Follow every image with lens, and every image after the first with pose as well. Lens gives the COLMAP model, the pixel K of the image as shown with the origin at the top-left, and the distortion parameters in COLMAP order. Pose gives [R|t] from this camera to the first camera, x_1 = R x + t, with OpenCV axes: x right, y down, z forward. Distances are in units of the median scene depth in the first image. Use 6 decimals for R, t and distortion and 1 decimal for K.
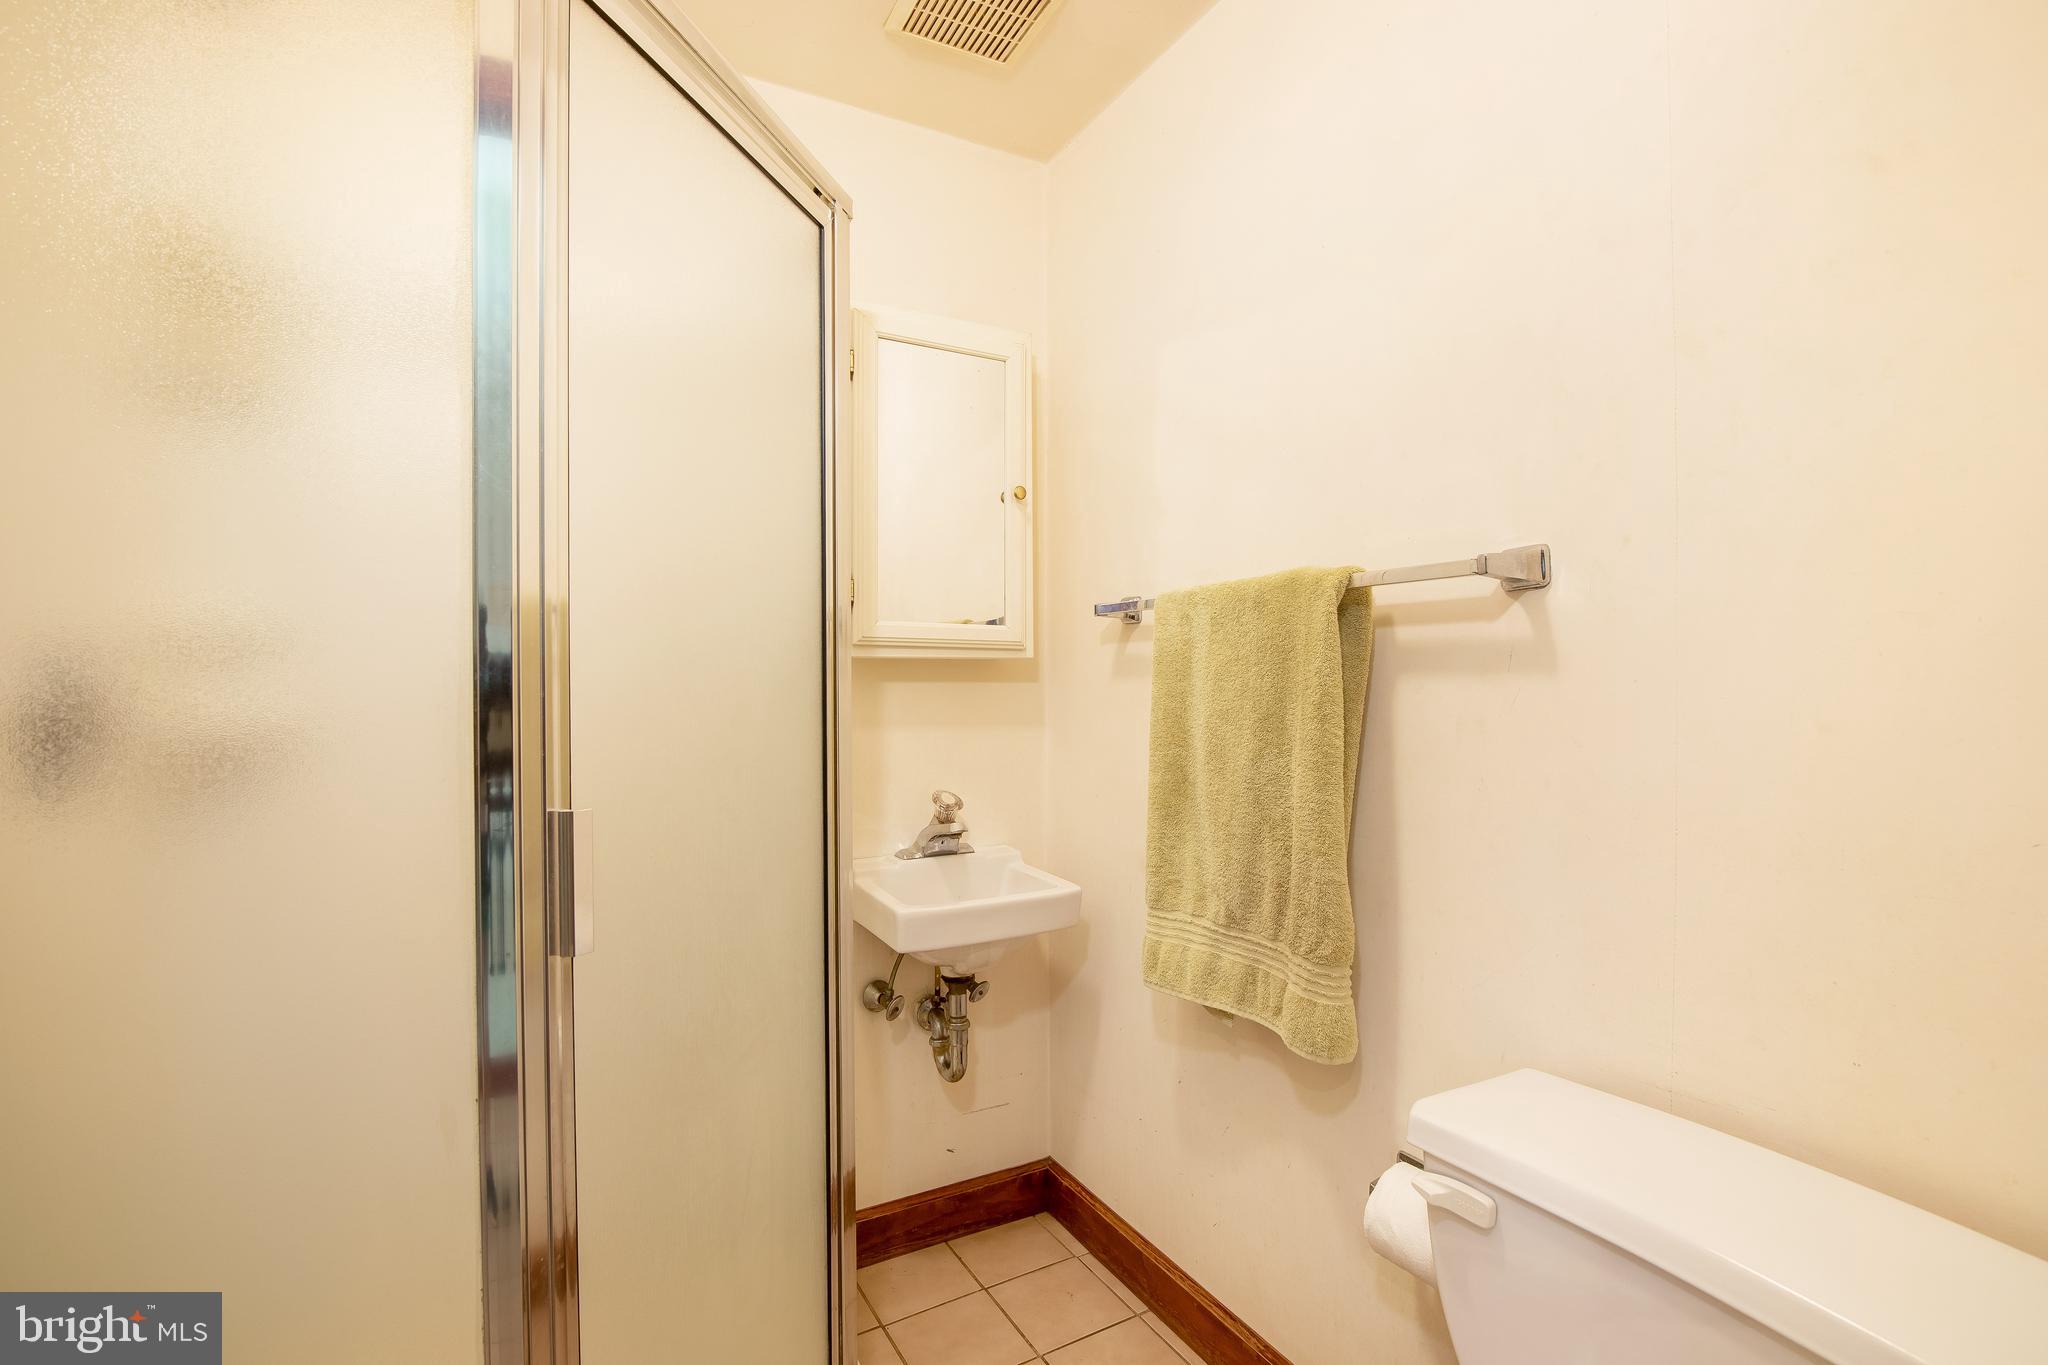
lens RADIAL K [[927.2, 0, 1030.0], [0, 927.2, 684.5], [0, 0, 1]] dist [-0.026145, 0.000256]
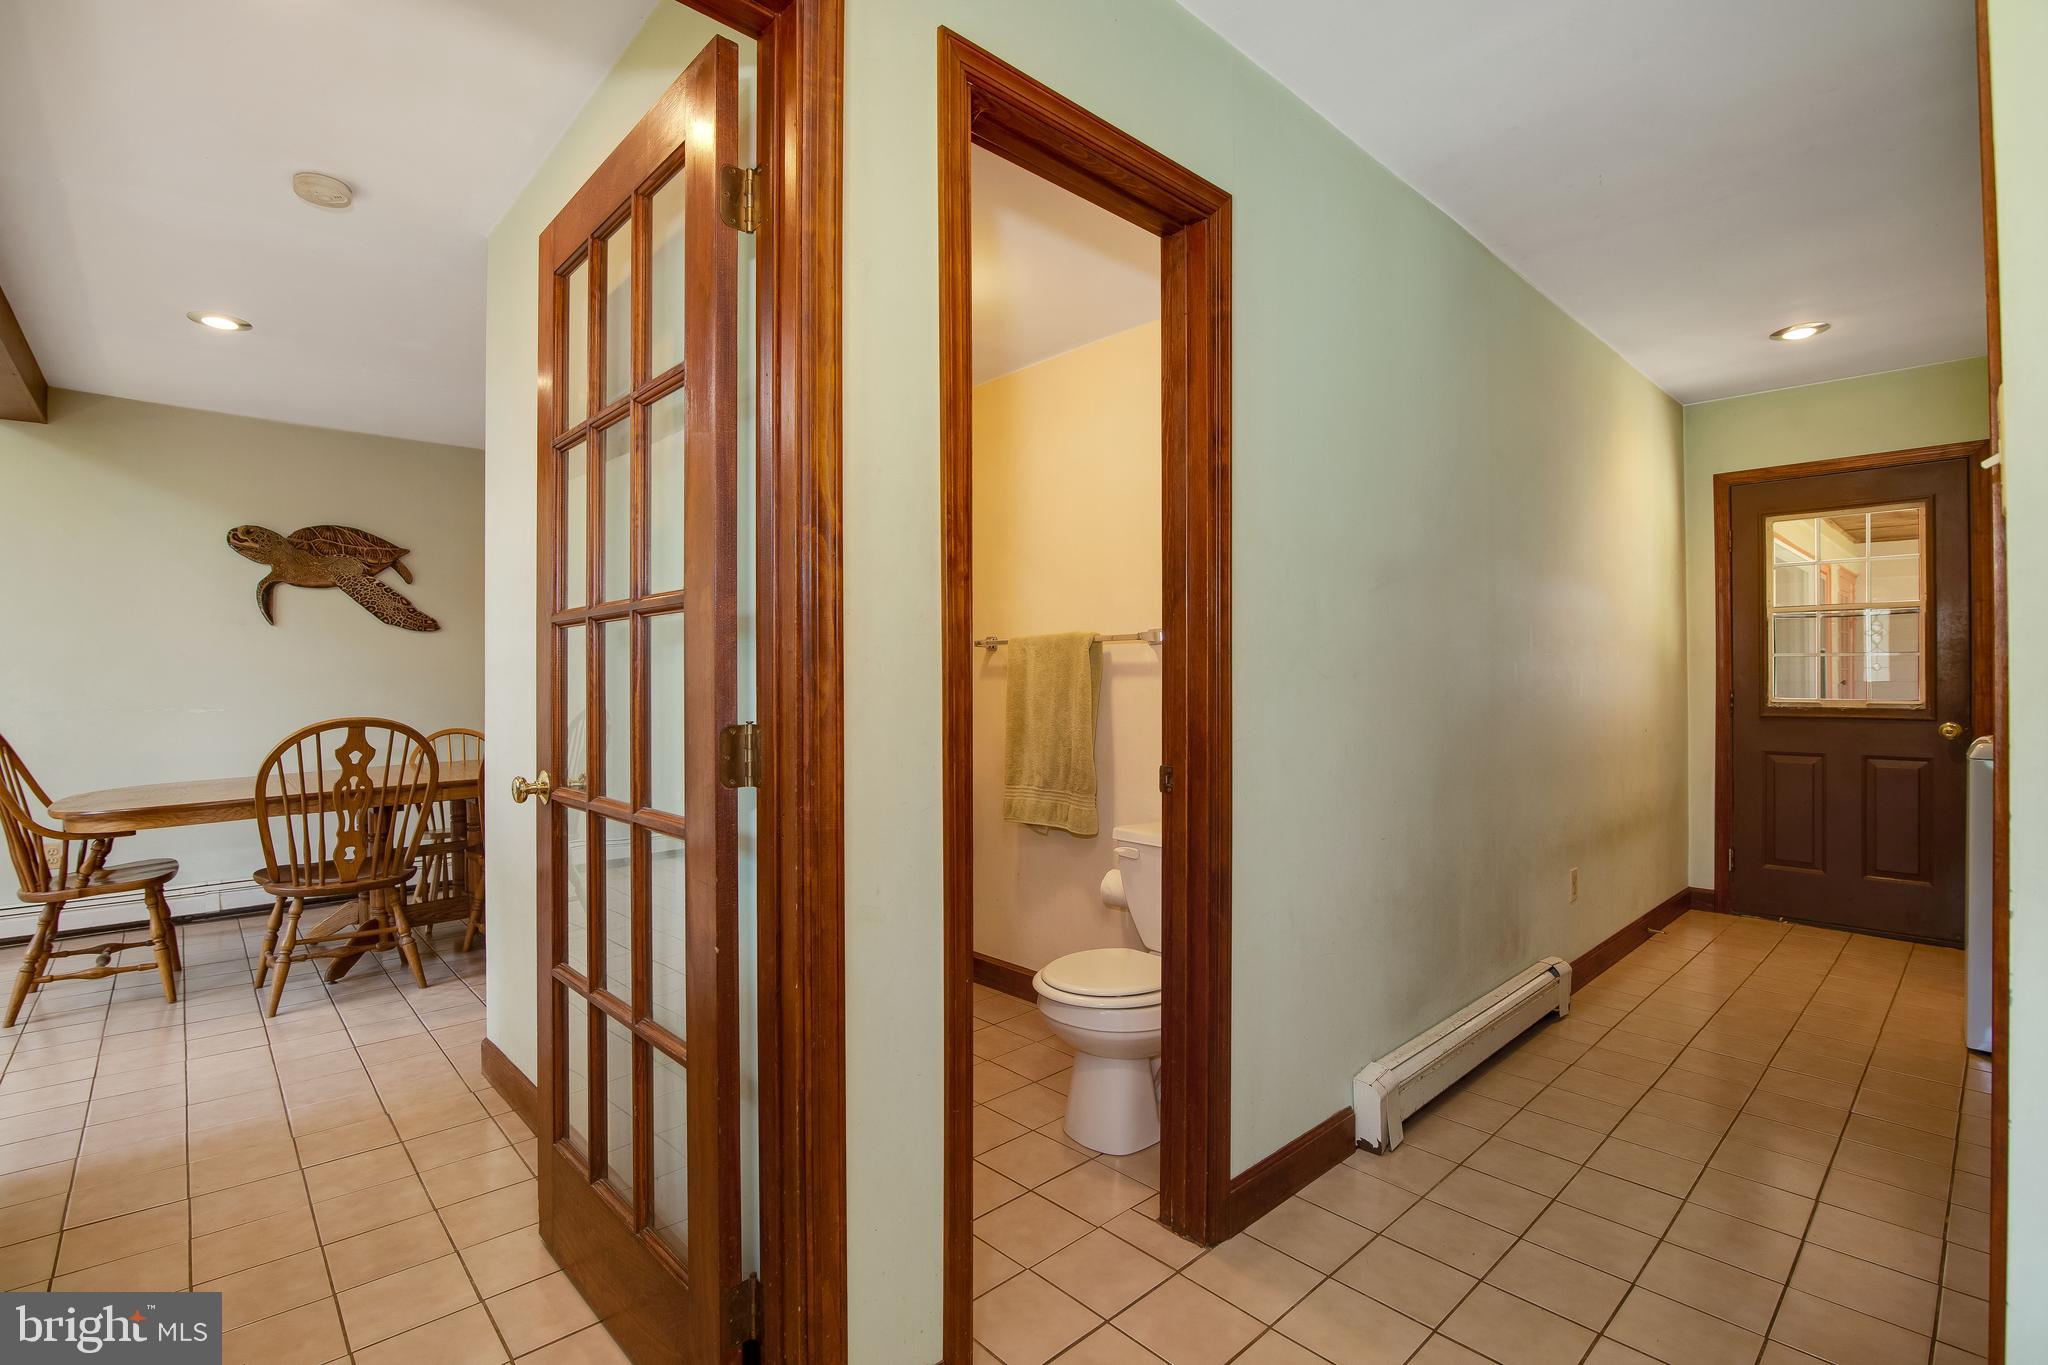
lens RADIAL K [[927.2, 0, 1013.0], [0, 927.2, 681.6], [0, 0, 1]] dist [-0.026145, 0.000256]
pose [[0.974874, 0.000070, 0.222757, -0.378620], [0.001237, 0.999983, -0.005728, 0.015811], [-0.222753, 0.005859, 0.974857, -1.239622]]
